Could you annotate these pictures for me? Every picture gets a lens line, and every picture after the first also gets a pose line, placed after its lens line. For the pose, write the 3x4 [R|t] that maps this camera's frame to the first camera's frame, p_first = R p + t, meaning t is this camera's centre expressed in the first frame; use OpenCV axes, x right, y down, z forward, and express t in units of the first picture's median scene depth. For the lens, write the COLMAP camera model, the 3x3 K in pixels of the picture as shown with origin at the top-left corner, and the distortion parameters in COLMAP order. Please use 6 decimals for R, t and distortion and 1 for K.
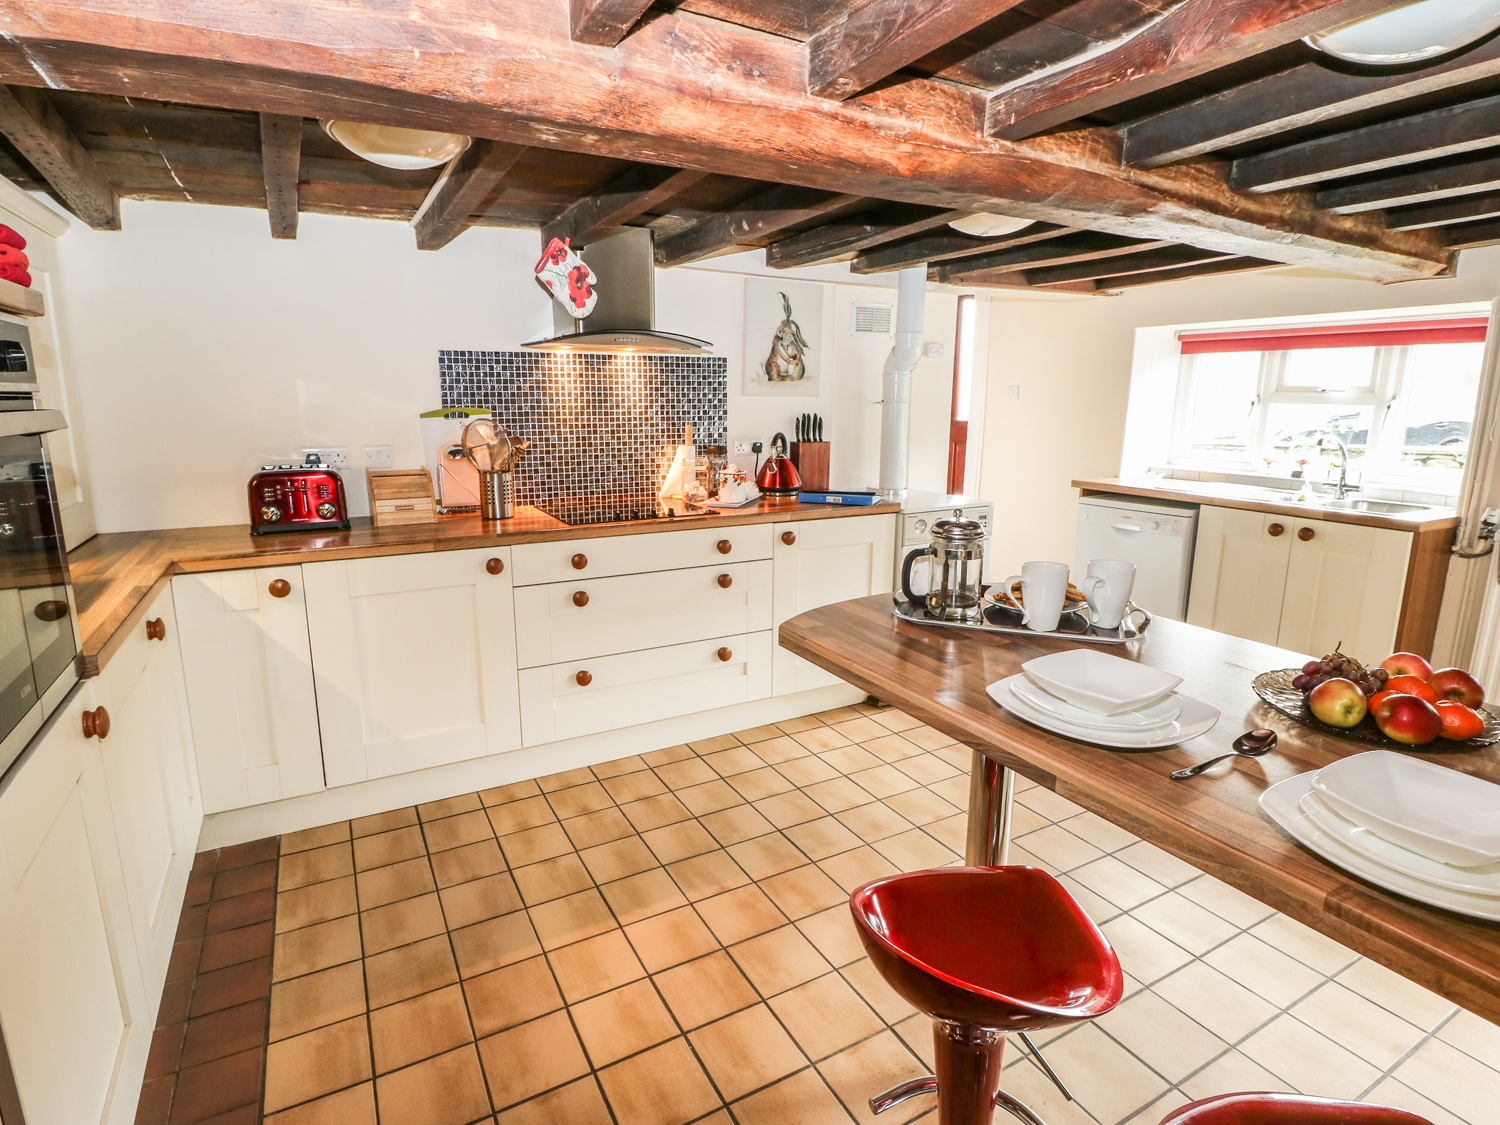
lens RADIAL K [[784.1, 0, 742.9], [0, 784.1, 556.5], [0, 0, 1]] dist [0.002454, -0.000626]
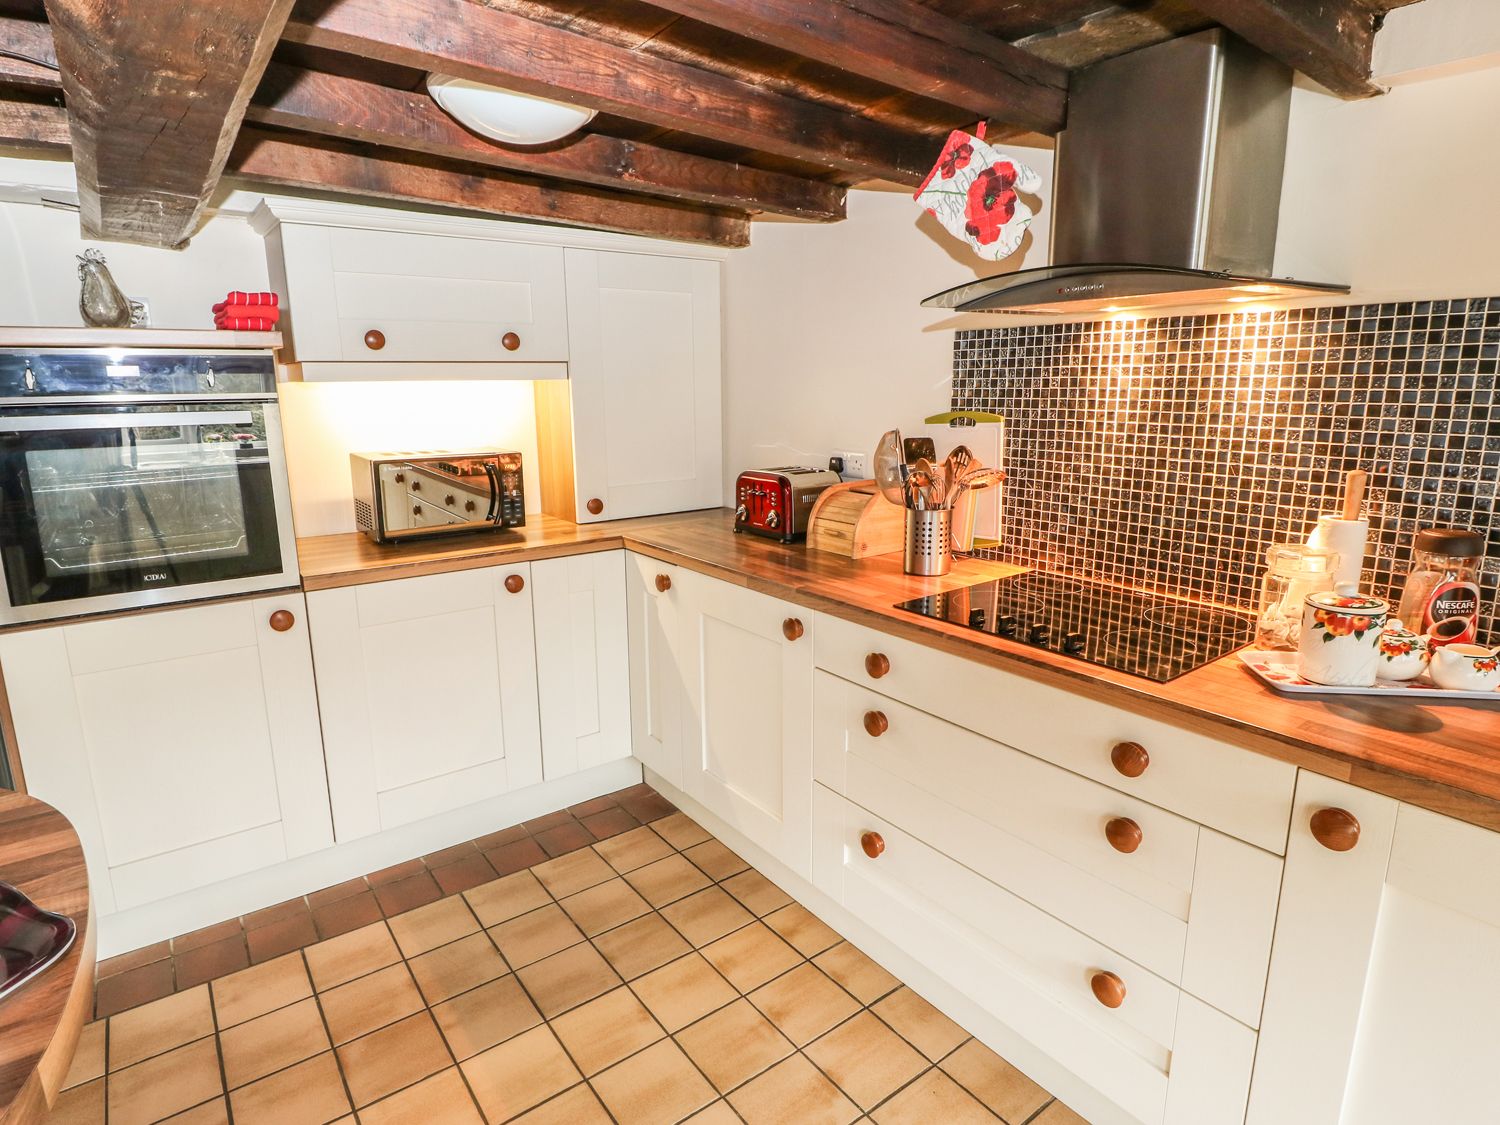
lens RADIAL K [[823.0, 0, 747.9], [0, 823.0, 555.2], [0, 0, 1]] dist [-0.000925, -0.003185]
pose [[0.142991, 0.200954, -0.969108, 0.331140], [-0.192968, 0.966040, 0.171845, -0.144137], [0.970730, 0.162434, 0.176913, 0.654273]]
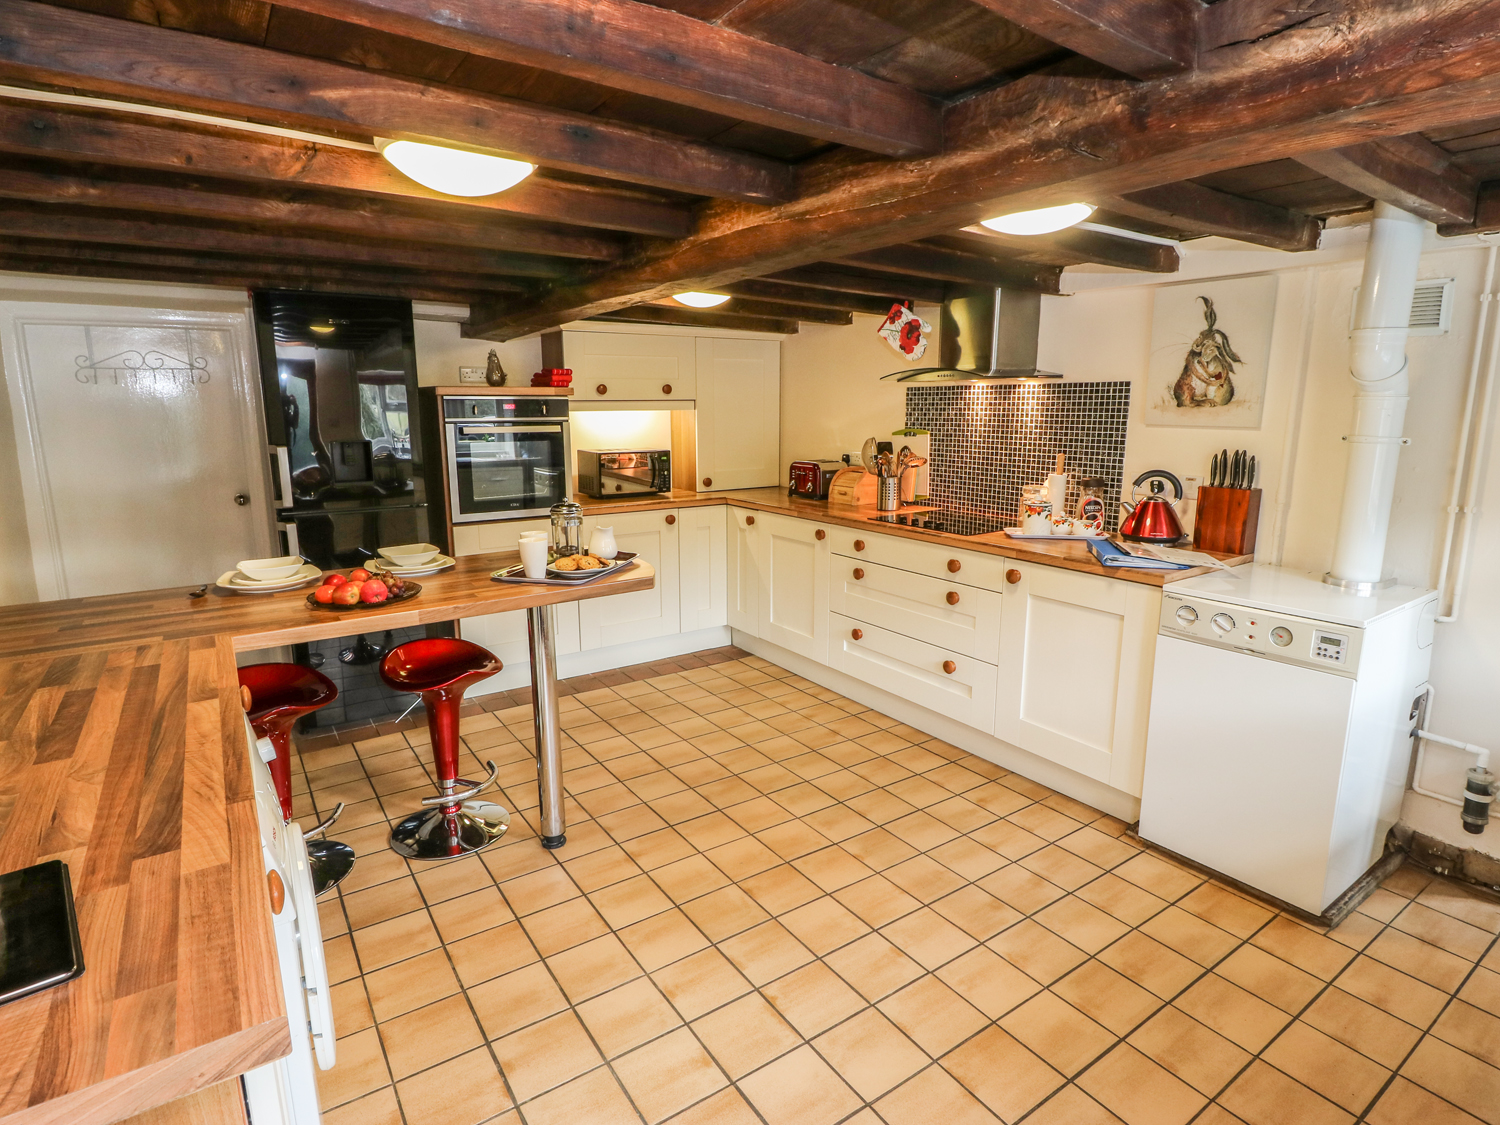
lens RADIAL K [[784.1, 0, 744.7], [0, 784.1, 557.5], [0, 0, 1]] dist [0.002454, -0.000626]
pose [[0.095840, 0.189453, -0.977201, 0.917737], [-0.198610, 0.965619, 0.167729, -0.135371], [0.975381, 0.178007, 0.130172, 0.542671]]
